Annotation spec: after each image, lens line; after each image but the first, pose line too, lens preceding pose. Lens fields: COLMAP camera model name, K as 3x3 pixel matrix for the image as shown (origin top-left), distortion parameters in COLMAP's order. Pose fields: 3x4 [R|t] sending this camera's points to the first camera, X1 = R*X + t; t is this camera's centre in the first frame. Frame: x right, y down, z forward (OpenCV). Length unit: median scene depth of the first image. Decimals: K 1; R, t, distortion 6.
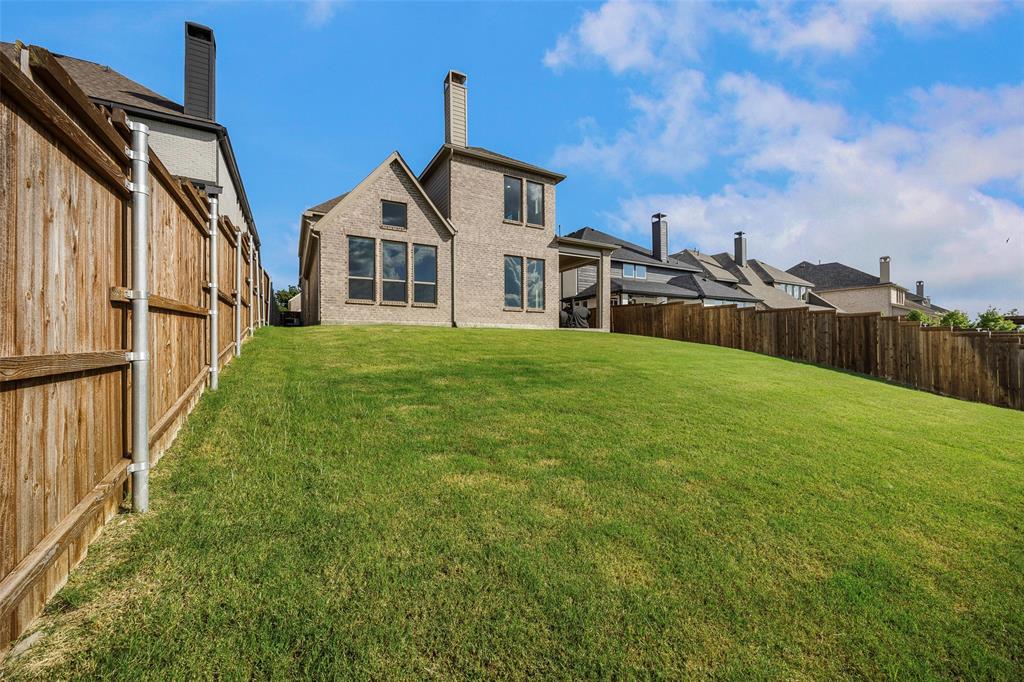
lens RADIAL K [[394.9, 0, 512.1], [0, 394.9, 339.6], [0, 0, 1]] dist [-0.001139, -0.000009]
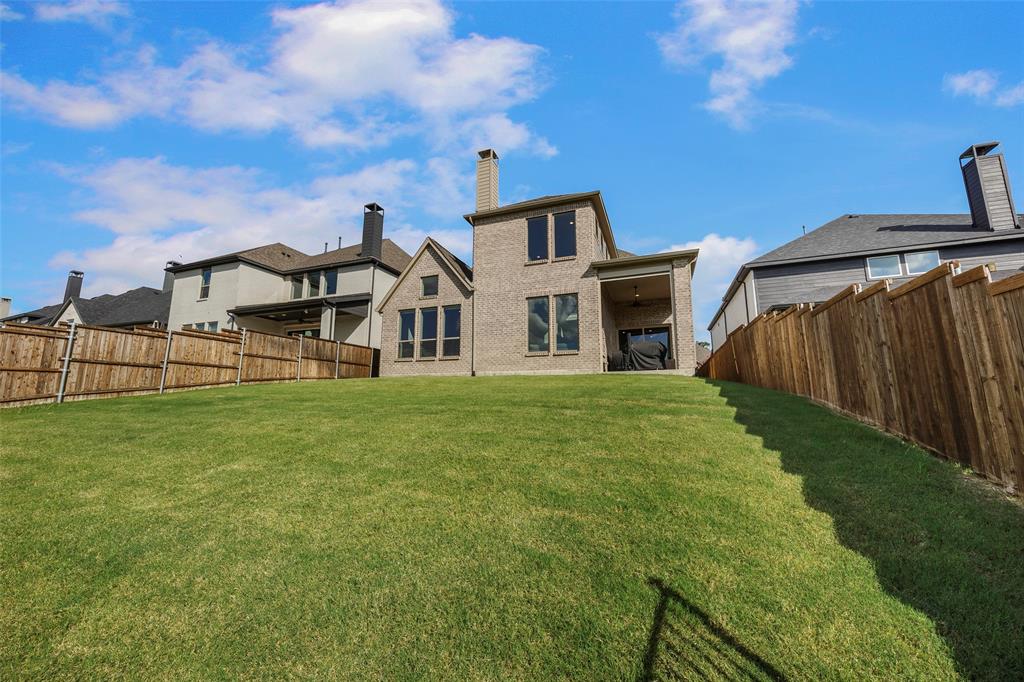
lens RADIAL K [[394.9, 0, 507.8], [0, 394.9, 338.4], [0, 0, 1]] dist [-0.001139, -0.000009]
pose [[0.631054, -0.120750, -0.766284, 0.698822], [0.007333, 0.988695, -0.149759, 0.025420], [0.775704, 0.088887, 0.624806, 0.392909]]
